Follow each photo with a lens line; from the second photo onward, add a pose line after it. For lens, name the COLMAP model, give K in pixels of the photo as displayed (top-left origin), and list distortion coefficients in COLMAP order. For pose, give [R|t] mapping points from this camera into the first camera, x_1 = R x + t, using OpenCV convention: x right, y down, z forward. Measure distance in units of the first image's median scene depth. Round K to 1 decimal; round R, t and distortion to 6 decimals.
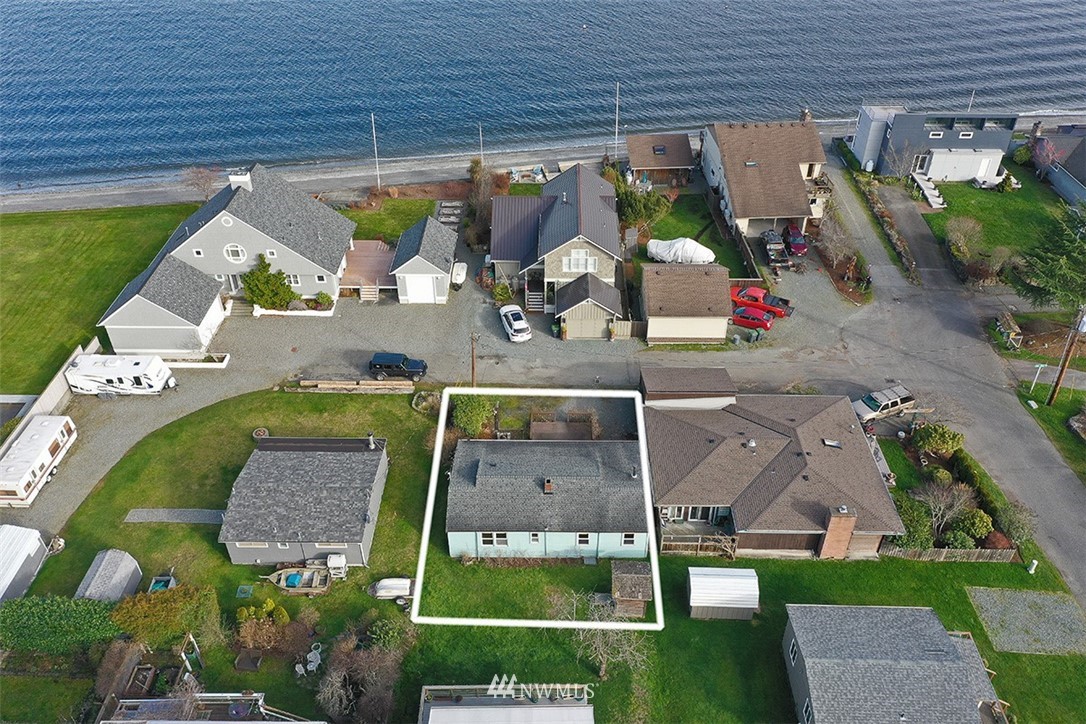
lens RADIAL K [[865.8, 0, 543.0], [0, 865.8, 362.0], [0, 0, 1]] dist [0.006877, 0.001674]
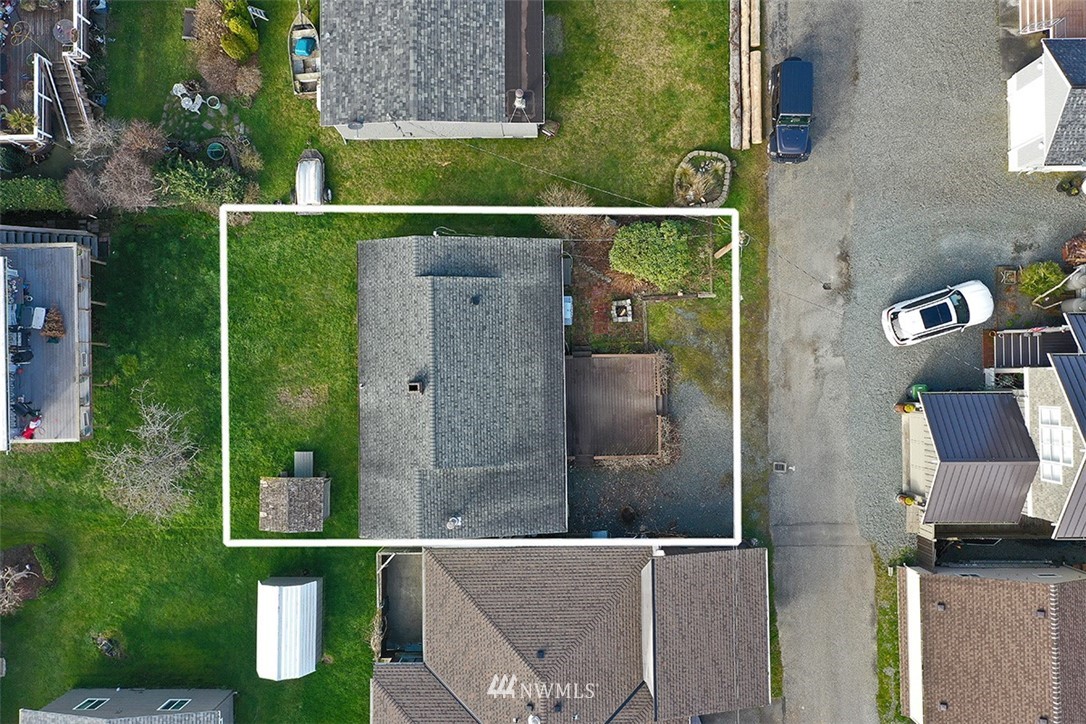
lens RADIAL K [[865.8, 0, 543.0], [0, 865.8, 362.0], [0, 0, 1]] dist [0.006877, 0.001674]
pose [[0.024754, 0.999376, -0.025192, 0.004094], [-0.591173, 0.034955, 0.805787, -0.328466], [0.806165, -0.005054, 0.591670, 0.517308]]
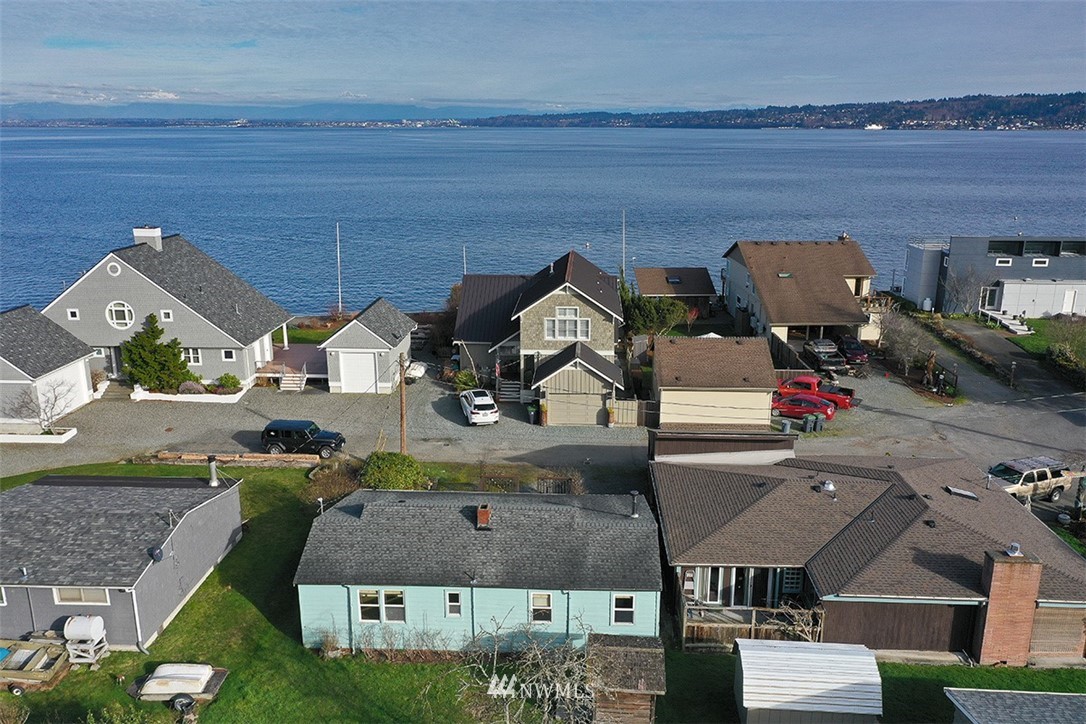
lens RADIAL K [[865.8, 0, 543.0], [0, 865.8, 362.0], [0, 0, 1]] dist [0.006877, 0.001674]
pose [[0.999359, 0.011448, -0.033908, 0.047832], [-0.023288, 0.927437, -0.373253, 0.196054], [0.027174, 0.373804, 0.927110, 0.317350]]
